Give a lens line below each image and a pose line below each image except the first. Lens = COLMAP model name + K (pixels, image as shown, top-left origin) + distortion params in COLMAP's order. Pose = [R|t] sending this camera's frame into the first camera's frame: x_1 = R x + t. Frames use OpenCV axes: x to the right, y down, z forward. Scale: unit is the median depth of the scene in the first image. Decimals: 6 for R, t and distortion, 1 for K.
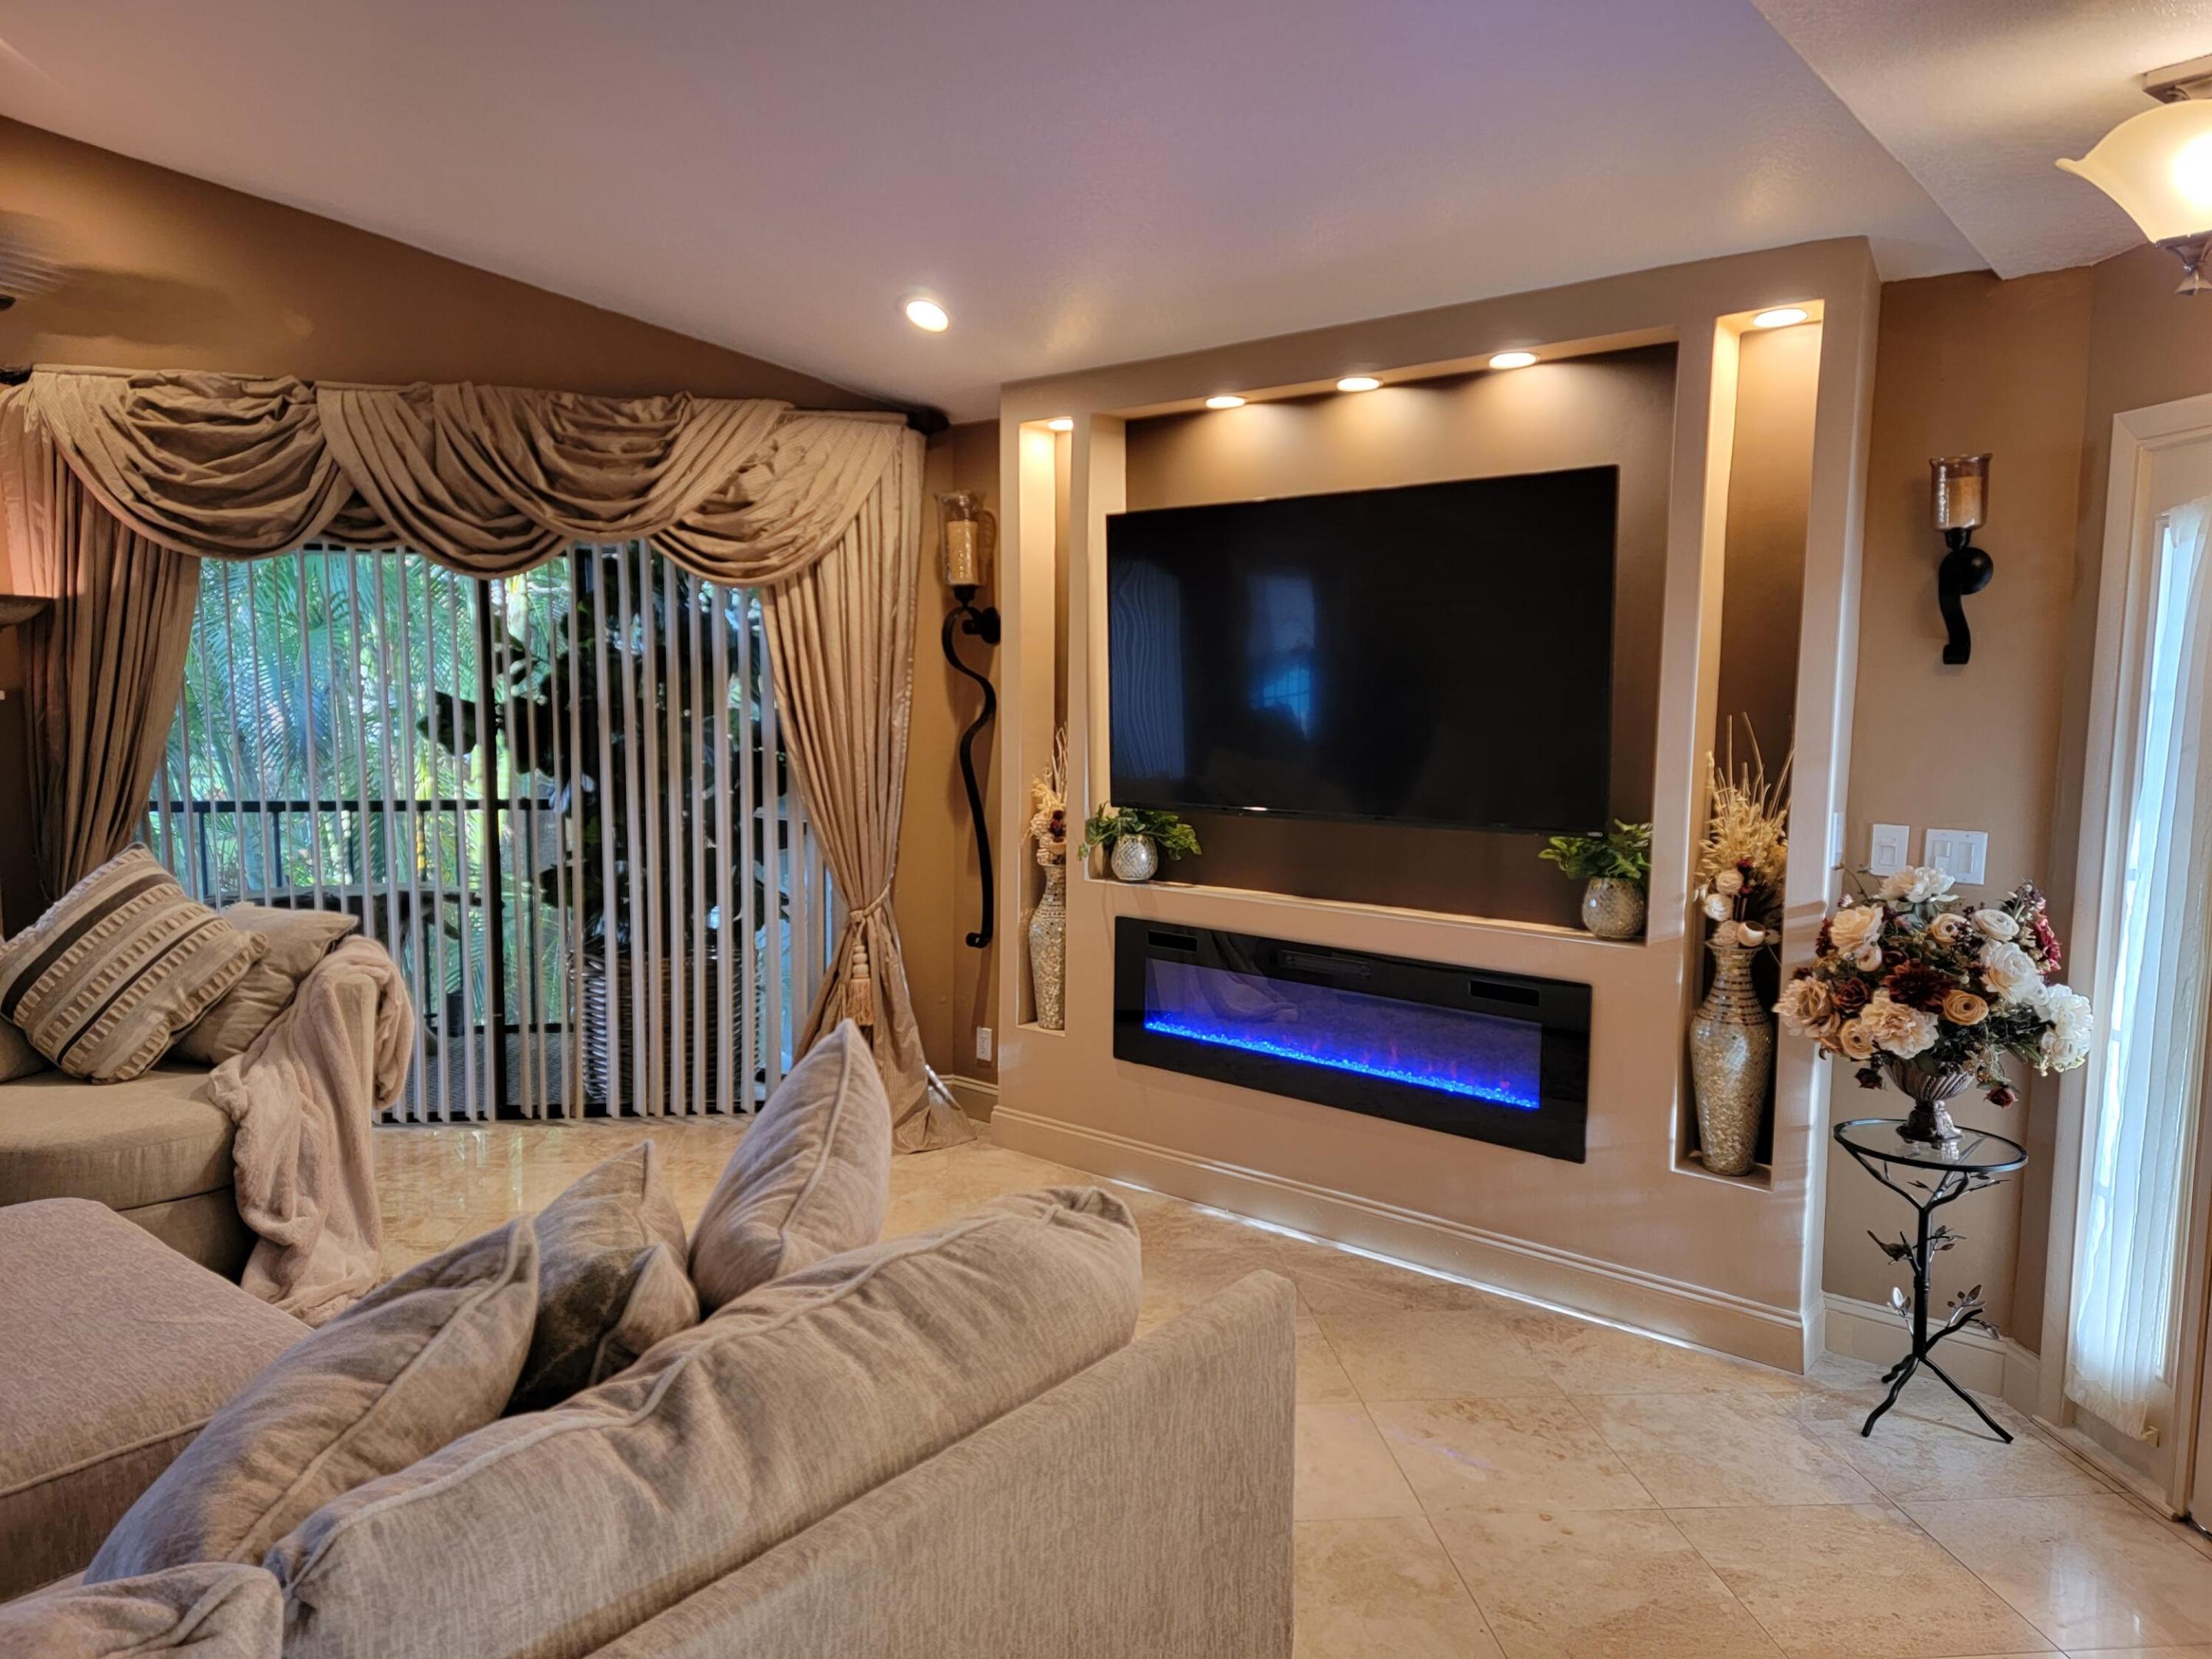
lens RADIAL K [[1569.9, 0, 1099.6], [0, 1569.9, 877.1], [0, 0, 1]] dist [0.126911, -0.102370]
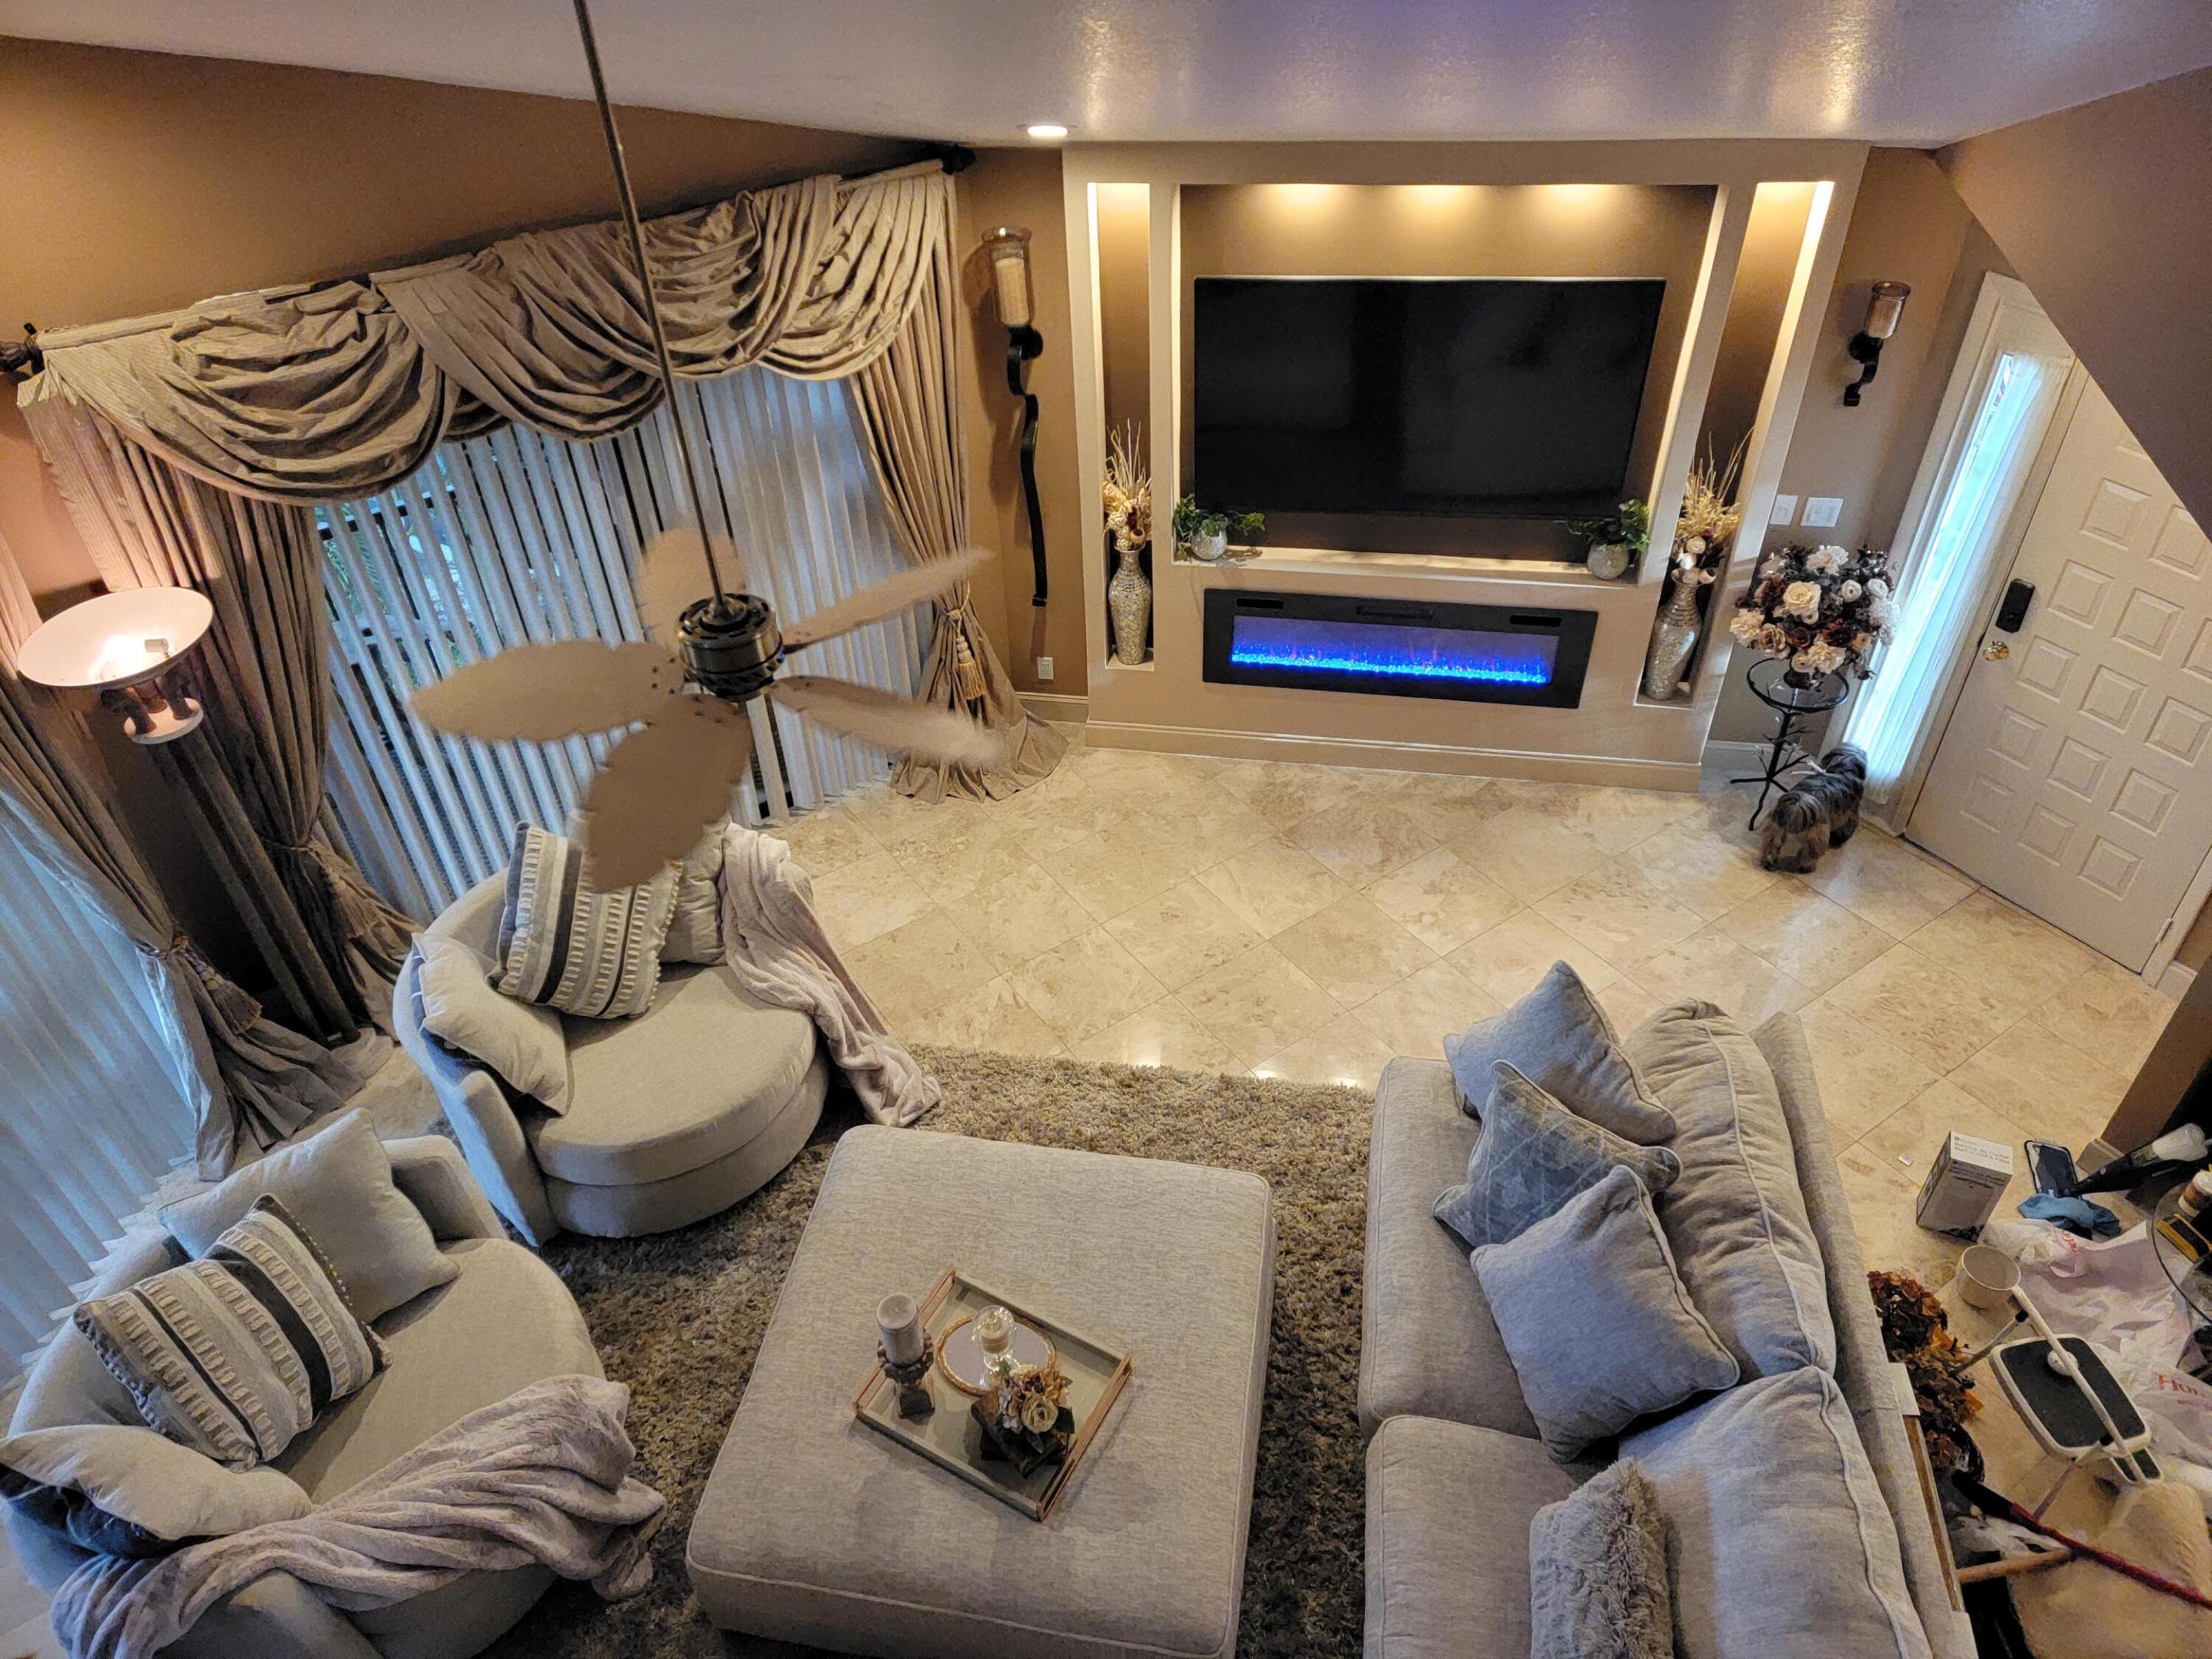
lens RADIAL K [[1569.9, 0, 1099.6], [0, 1569.9, 877.1], [0, 0, 1]] dist [0.126911, -0.102370]
pose [[0.859477, -0.368461, 0.354310, -0.588956], [0.102423, 0.803205, 0.586831, -0.534773], [-0.500808, -0.468079, 0.728075, -0.012271]]
